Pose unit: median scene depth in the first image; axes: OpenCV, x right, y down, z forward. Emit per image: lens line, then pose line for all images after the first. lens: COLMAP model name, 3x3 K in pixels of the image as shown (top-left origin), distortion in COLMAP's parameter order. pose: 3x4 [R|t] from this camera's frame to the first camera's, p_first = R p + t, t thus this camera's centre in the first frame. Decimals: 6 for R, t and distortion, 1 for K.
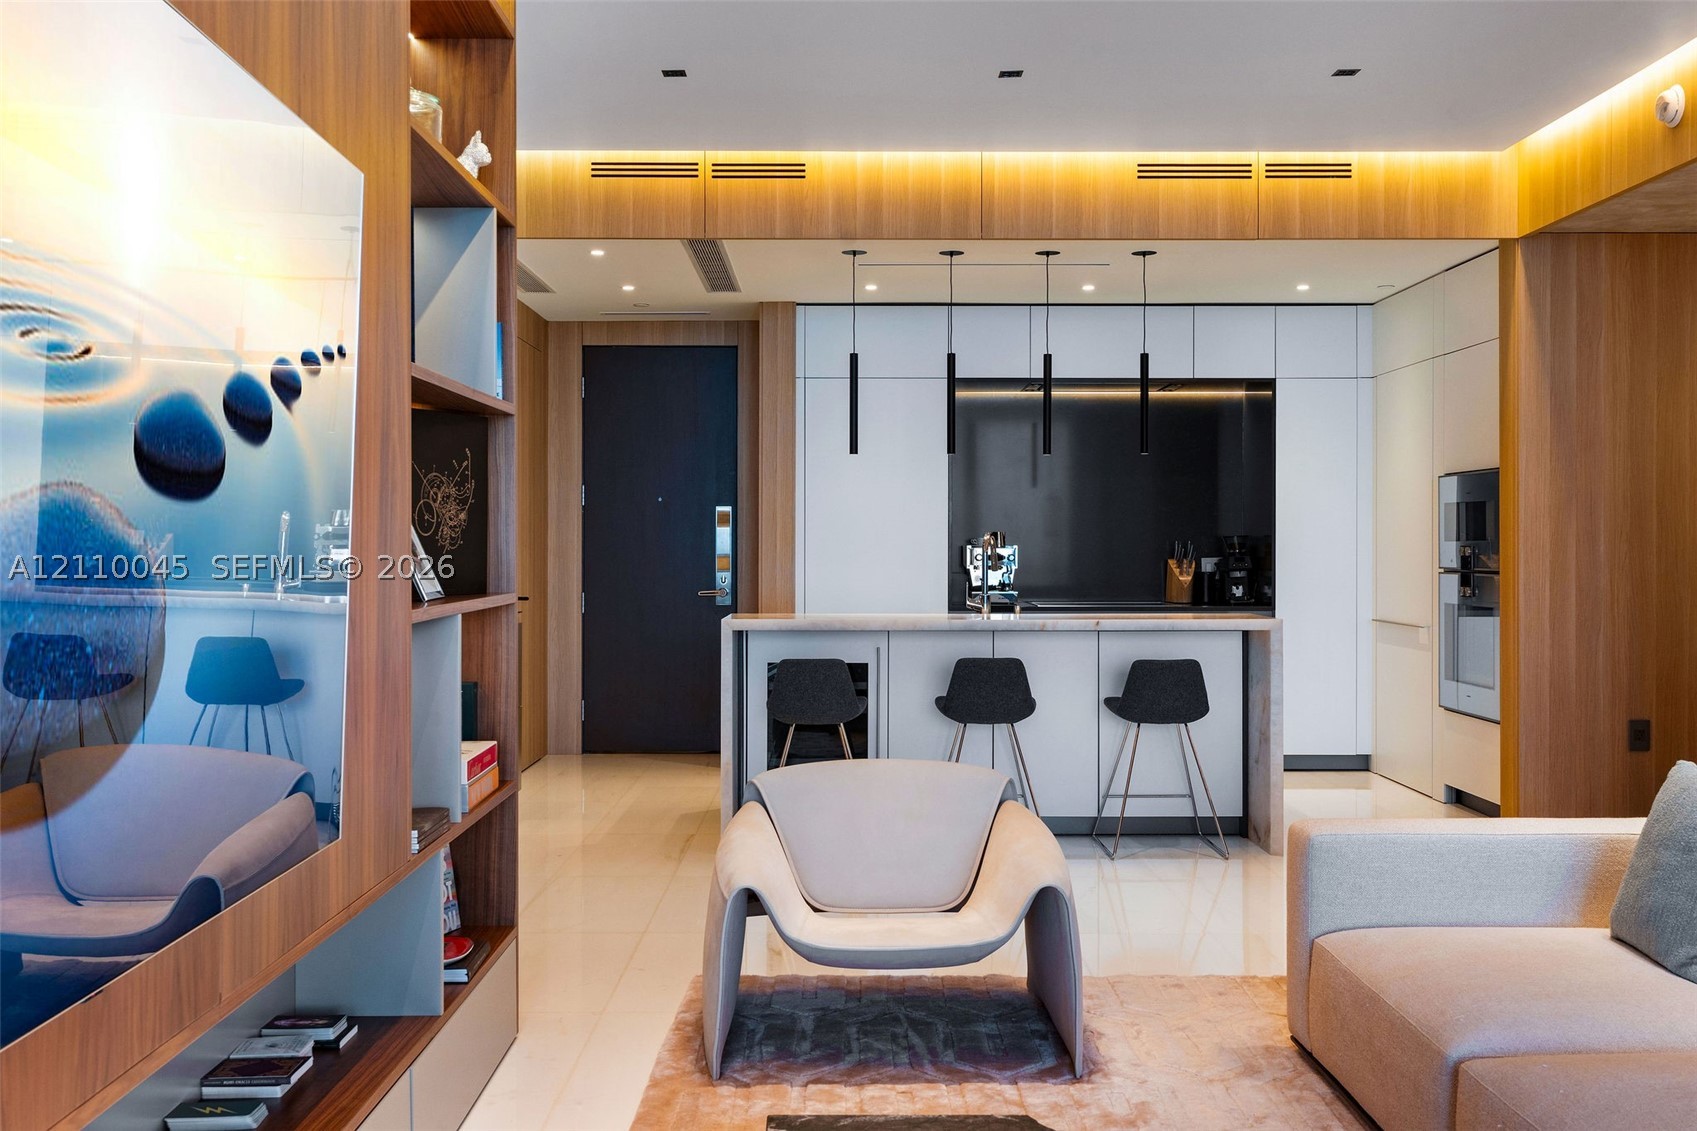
lens RADIAL K [[1653.5, 0, 848.8], [0, 1653.5, 557.1], [0, 0, 1]] dist [0.001965, 0.006823]
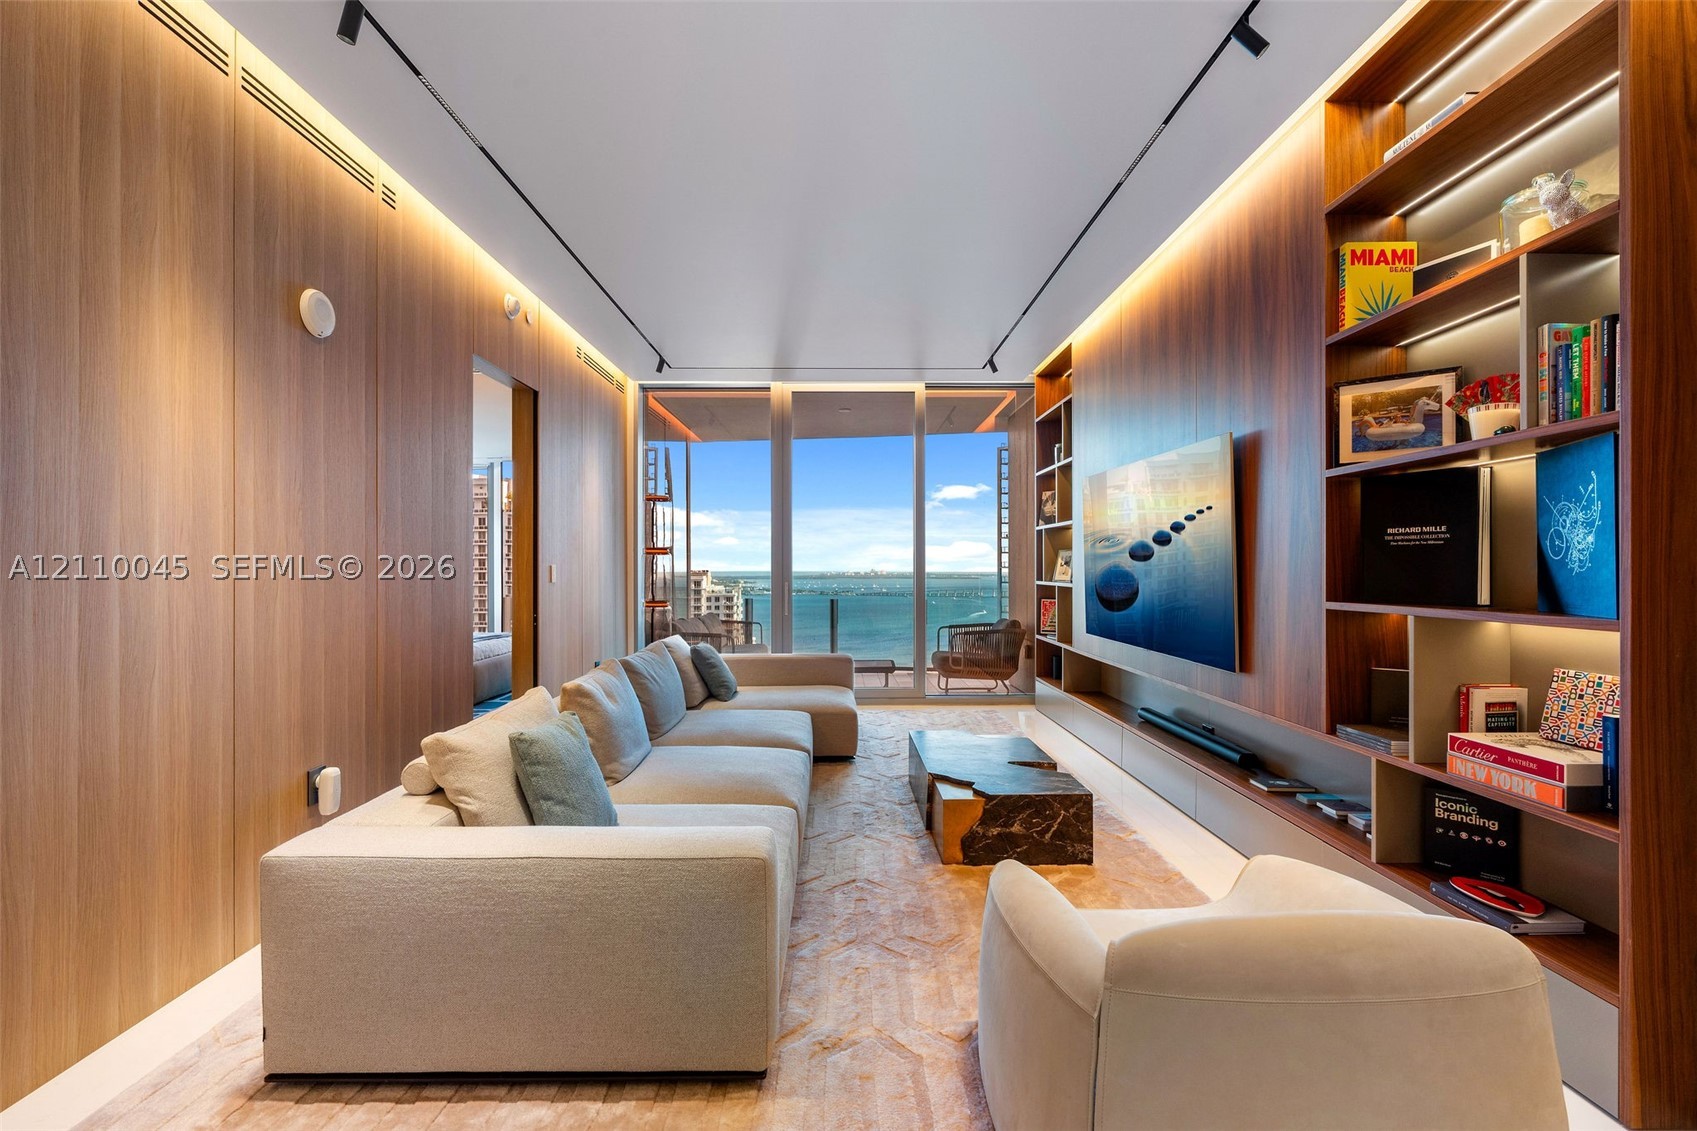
lens RADIAL K [[761.0, 0, 846.5], [0, 761.0, 563.0], [0, 0, 1]] dist [-0.012043, 0.005372]
pose [[-0.999998, 0.001147, 0.001301, 0.125581], [0.001147, 0.999999, 0.000156, -0.005850], [-0.001301, 0.000158, -0.999999, 0.821180]]
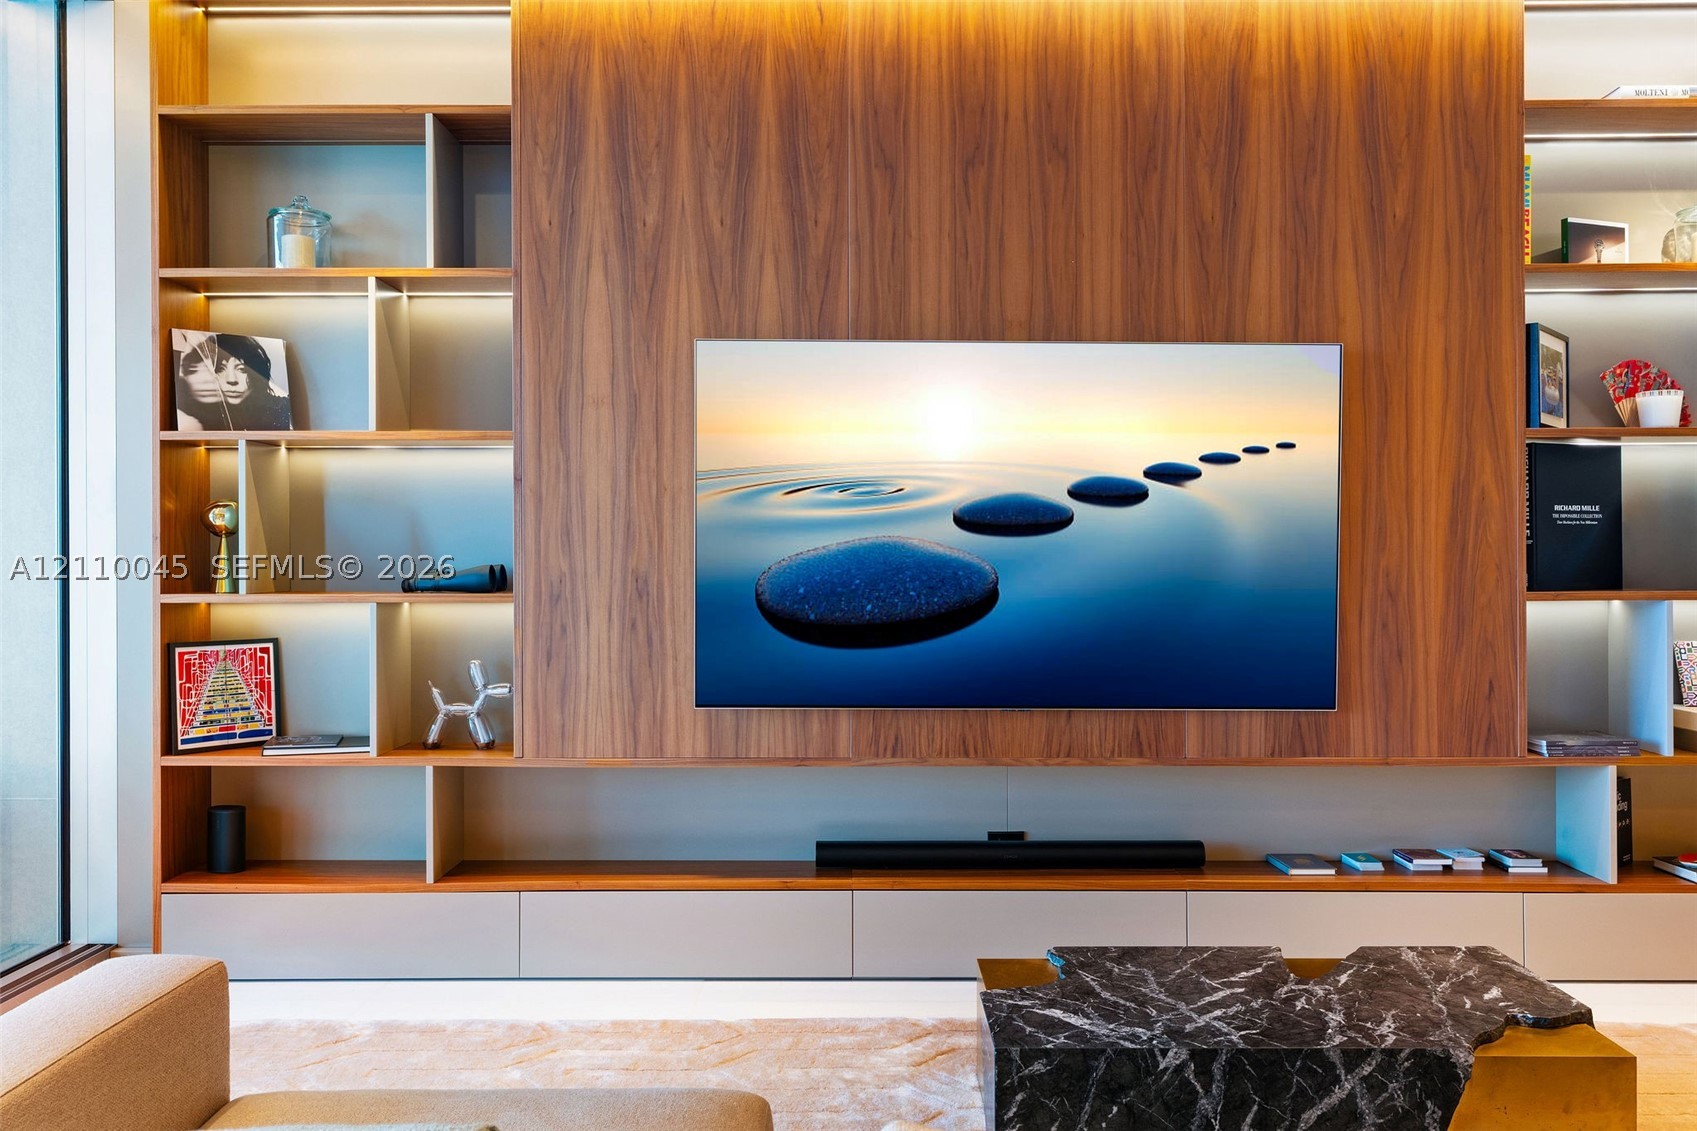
lens RADIAL K [[1273.3, 0, 848.5], [0, 1273.3, 565.5], [0, 0, 1]] dist [0.015382, 0.000789]
pose [[-0.027227, -0.006844, -0.999606, 0.408802], [-0.002922, 0.999973, -0.006767, 0.007810], [0.999625, 0.002737, -0.027246, 0.179394]]
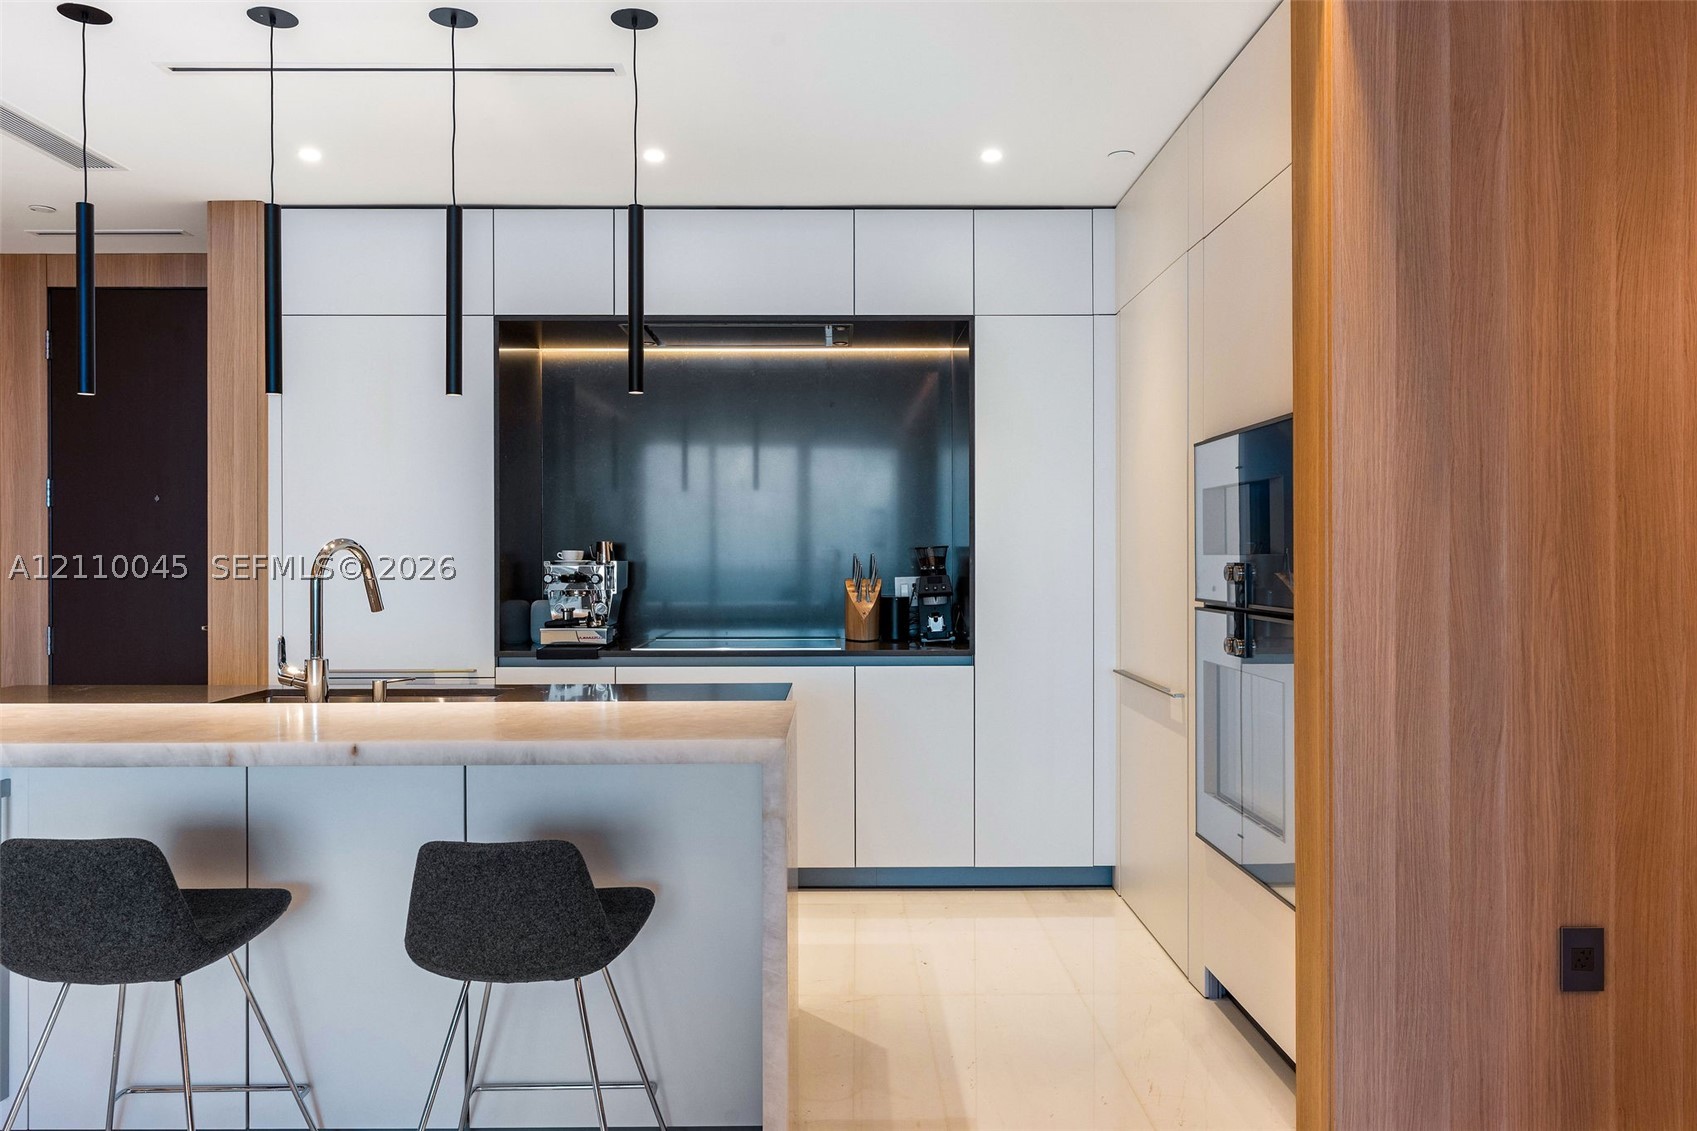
lens RADIAL K [[1212.0, 0, 848.5], [0, 1212.0, 565.5], [0, 0, 1]] dist [0.000619, -0.001018]
pose [[0.999957, -0.002845, 0.008782, 0.258142], [0.002832, 0.999995, 0.001508, -0.007517], [-0.008786, -0.001483, 0.999960, 0.640788]]
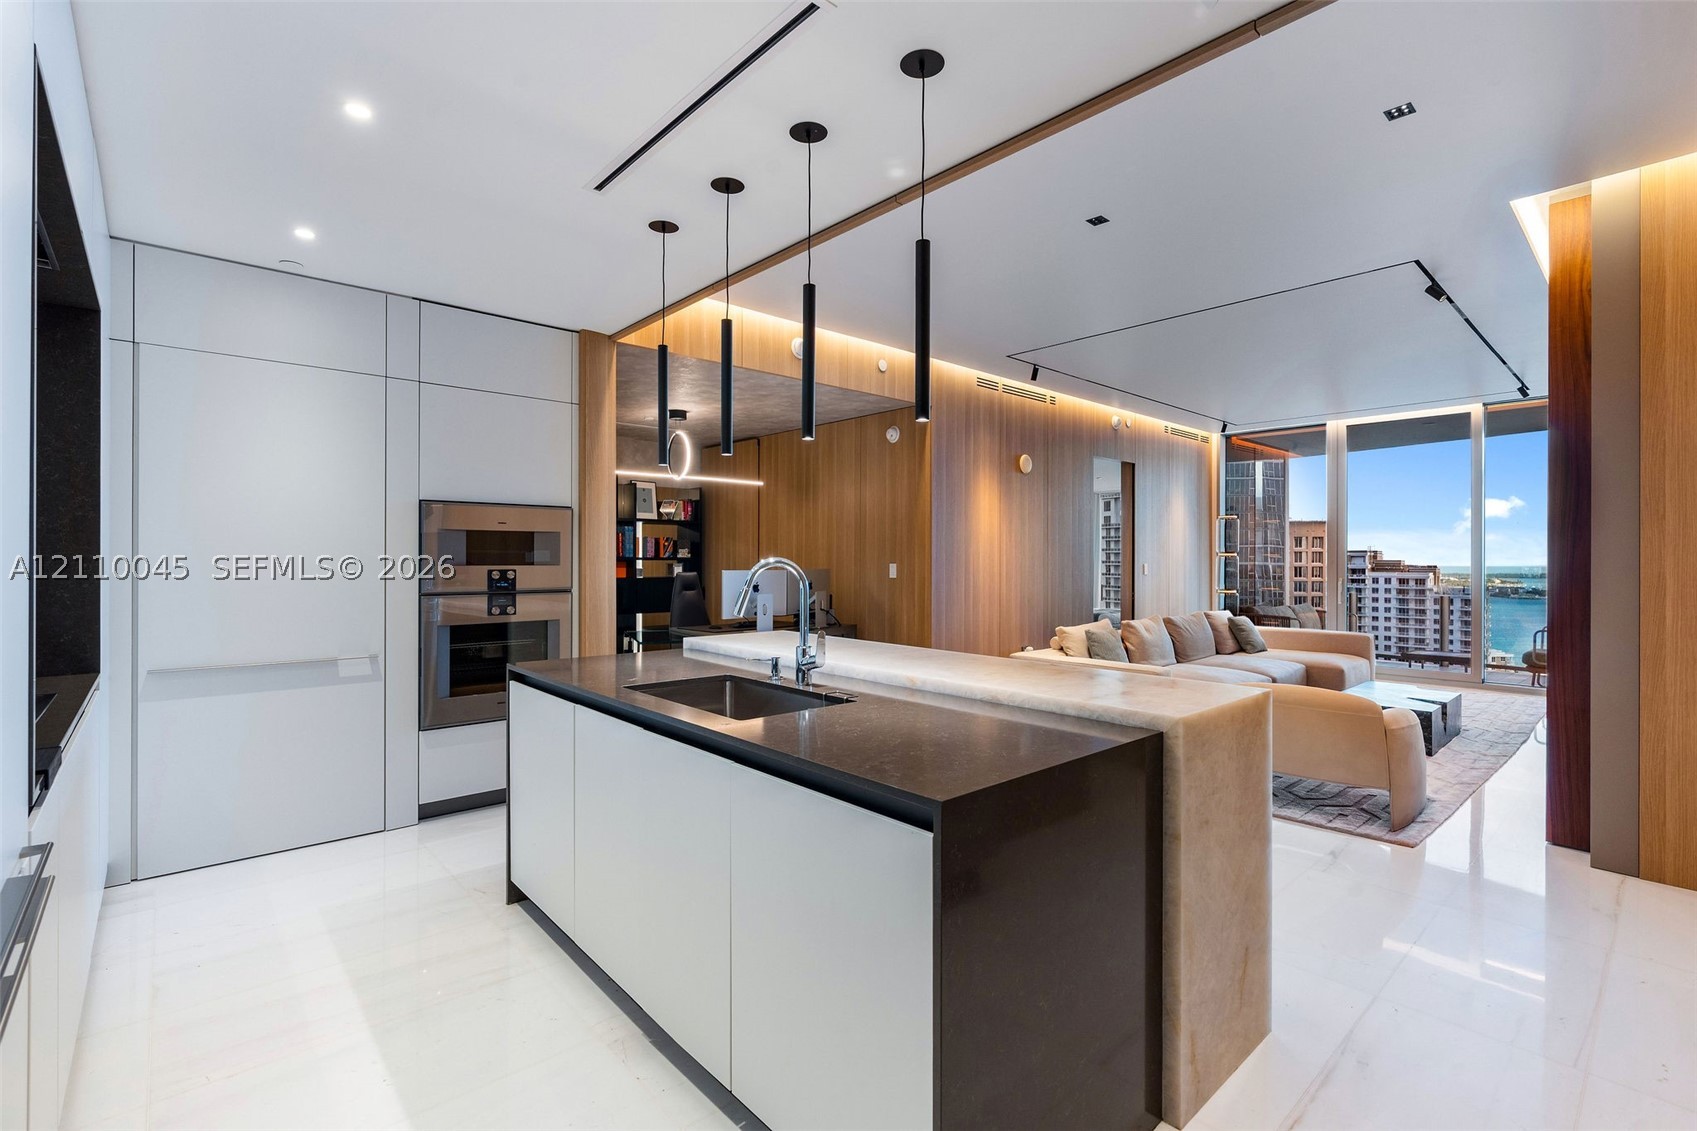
lens RADIAL K [[761.0, 0, 846.5], [0, 761.0, 563.0], [0, 0, 1]] dist [-0.012043, 0.005372]
pose [[-0.662147, -0.005586, 0.749353, -0.182153], [0.000959, 0.999965, 0.008301, -0.016251], [-0.749373, 0.006215, -0.662118, 1.251924]]
